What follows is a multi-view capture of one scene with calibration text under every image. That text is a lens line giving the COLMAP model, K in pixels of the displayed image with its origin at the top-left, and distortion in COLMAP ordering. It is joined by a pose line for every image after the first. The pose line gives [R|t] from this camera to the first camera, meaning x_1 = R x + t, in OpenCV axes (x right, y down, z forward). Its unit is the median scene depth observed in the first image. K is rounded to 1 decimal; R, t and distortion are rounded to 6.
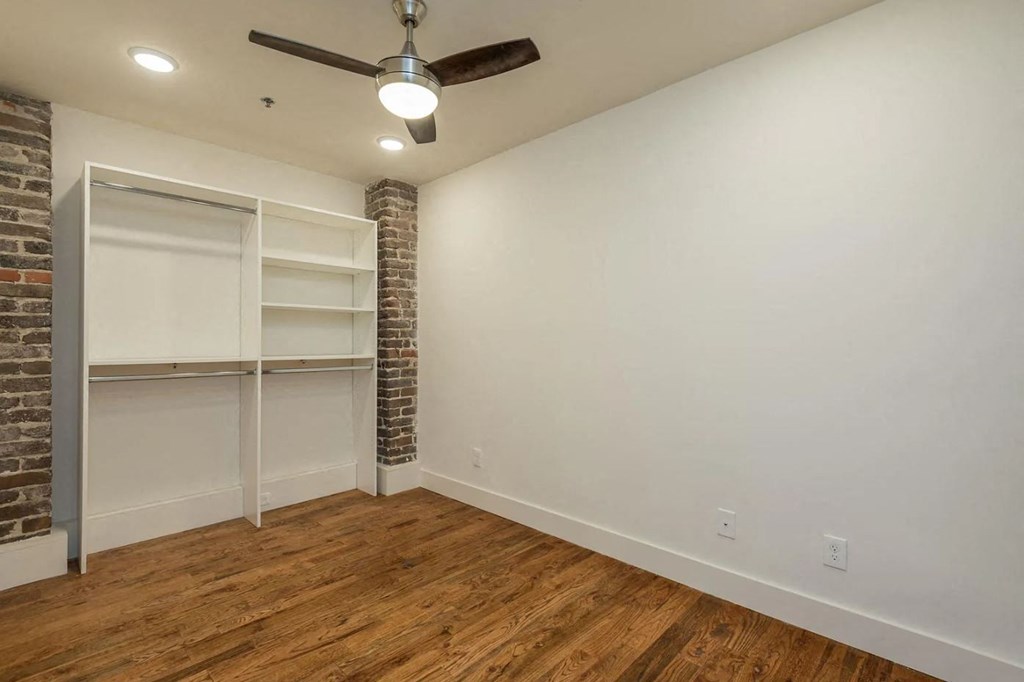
lens RADIAL K [[467.2, 0, 509.3], [0, 467.2, 340.6], [0, 0, 1]] dist [0.015589, -0.001699]
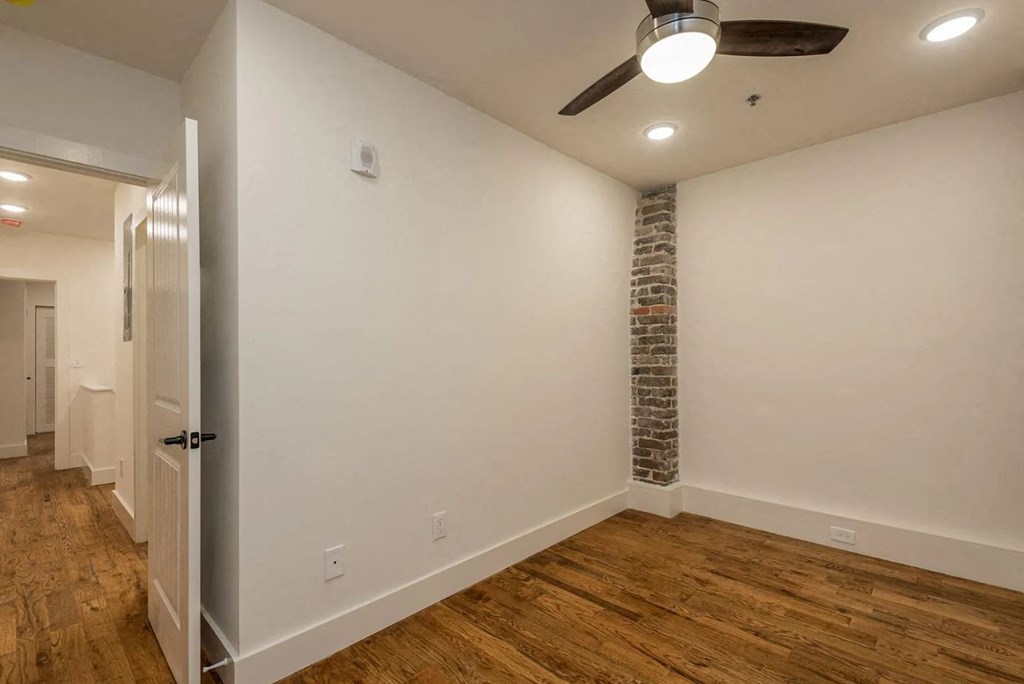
lens RADIAL K [[467.2, 0, 509.1], [0, 467.2, 348.1], [0, 0, 1]] dist [0.015589, -0.001699]
pose [[0.012269, -0.006955, -0.999901, 0.463228], [0.008410, 0.999941, -0.006853, -0.007326], [0.999889, -0.008326, 0.012327, 0.522245]]
